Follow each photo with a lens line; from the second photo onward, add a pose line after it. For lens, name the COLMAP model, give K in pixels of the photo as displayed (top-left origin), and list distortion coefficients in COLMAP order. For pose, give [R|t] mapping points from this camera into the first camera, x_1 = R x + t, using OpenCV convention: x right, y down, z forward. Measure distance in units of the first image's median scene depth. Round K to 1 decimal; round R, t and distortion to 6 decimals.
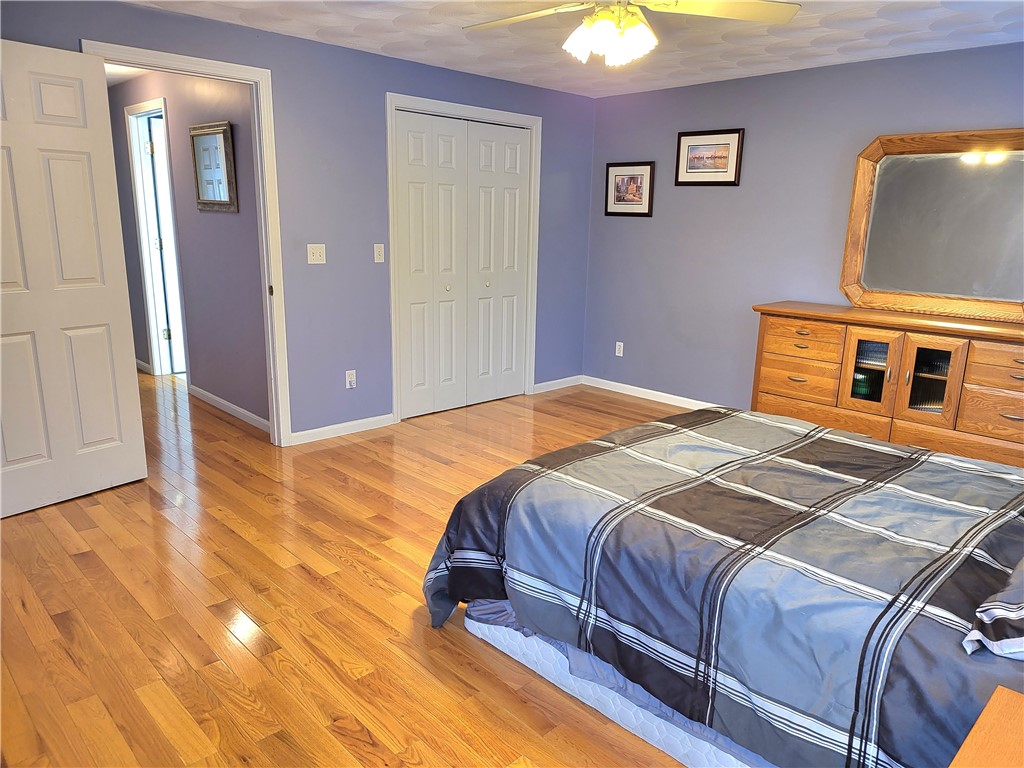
lens RADIAL K [[716.4, 0, 519.0], [0, 716.4, 378.7], [0, 0, 1]] dist [0.016712, -0.001257]
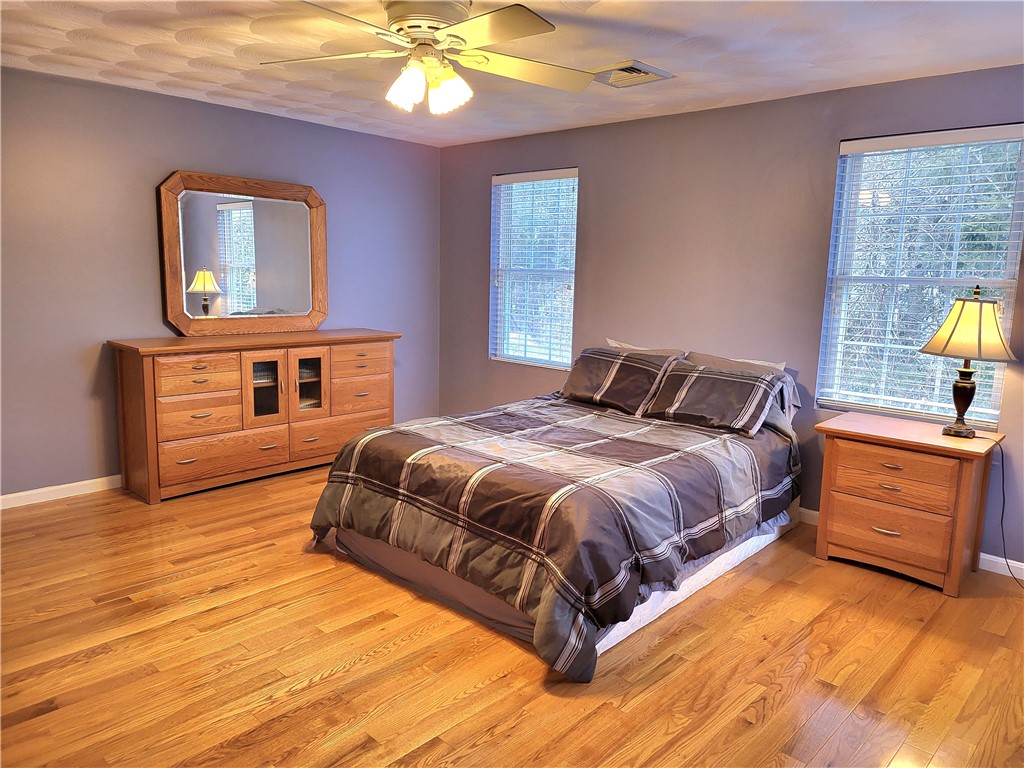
lens RADIAL K [[716.4, 0, 519.0], [0, 716.4, 378.7], [0, 0, 1]] dist [0.016712, -0.001257]
pose [[-0.043876, -0.175867, 0.983436, -0.643421], [0.191985, 0.964552, 0.181055, -0.157845], [-0.980417, 0.196749, -0.008557, 0.655430]]
